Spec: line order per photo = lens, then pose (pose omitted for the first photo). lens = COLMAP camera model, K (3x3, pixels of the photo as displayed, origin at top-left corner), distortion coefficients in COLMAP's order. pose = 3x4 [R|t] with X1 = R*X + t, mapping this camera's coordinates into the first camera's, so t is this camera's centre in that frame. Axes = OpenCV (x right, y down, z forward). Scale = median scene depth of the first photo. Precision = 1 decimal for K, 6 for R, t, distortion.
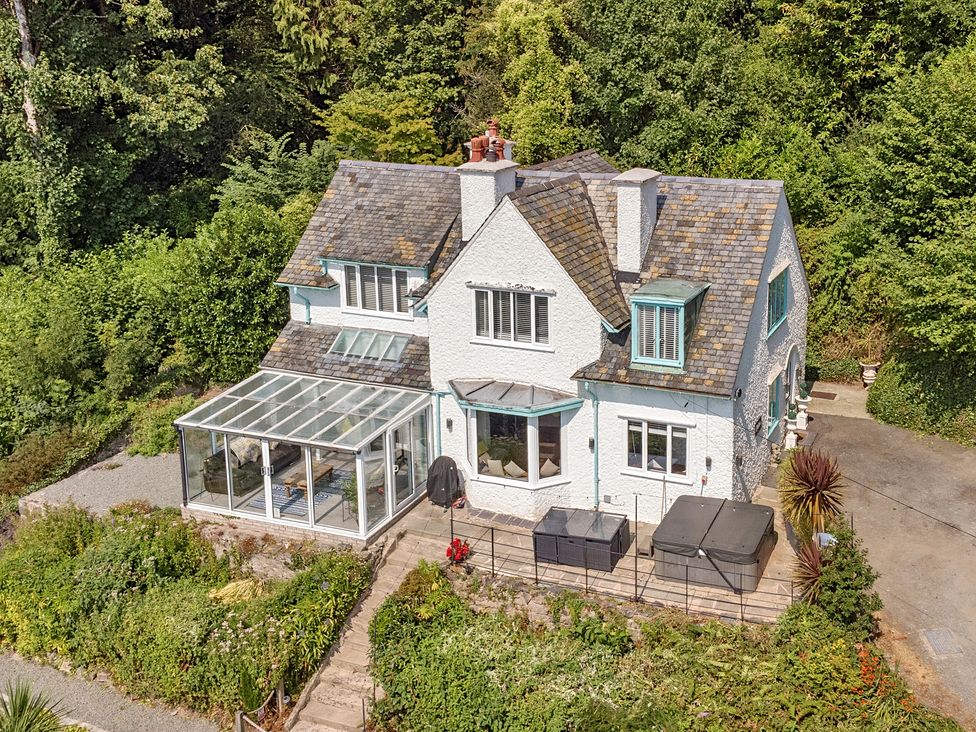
lens RADIAL K [[1064.5, 0, 600.1], [0, 1064.5, 260.6], [0, 0, 1]] dist [0.037084, 0.000000]
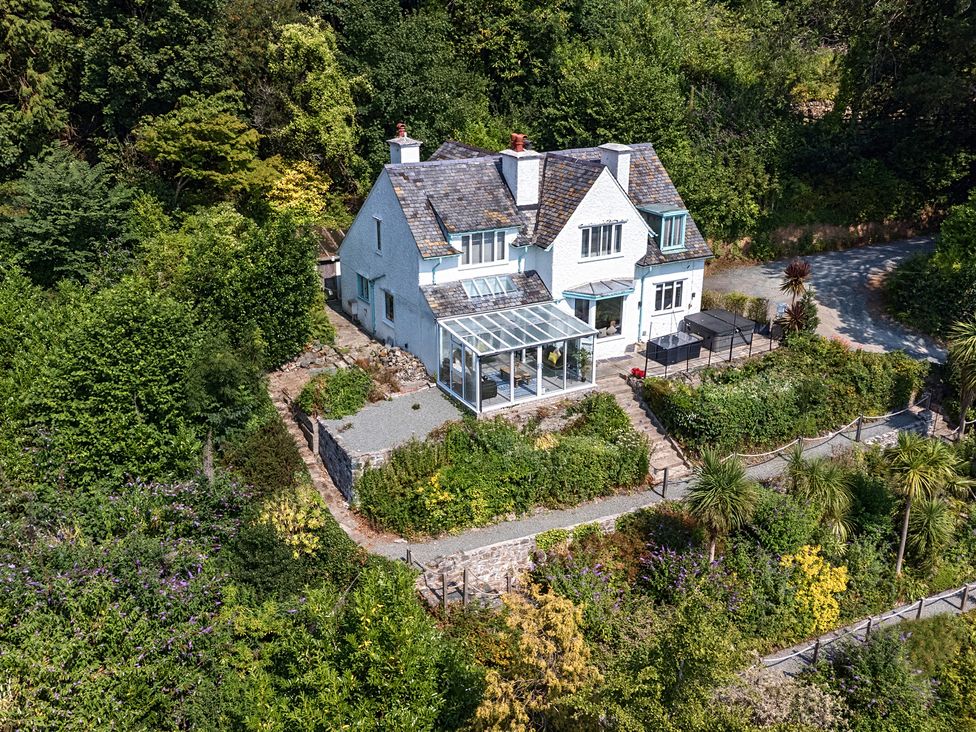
lens RADIAL K [[971.4, 0, 495.1], [0, 971.4, 372.6], [0, 0, 1]] dist [0.035034, 0.000000]
pose [[0.626548, -0.272323, 0.730259, -1.330551], [0.157428, 0.961877, 0.223627, -0.113997], [-0.763318, -0.025149, 0.645533, 0.136495]]
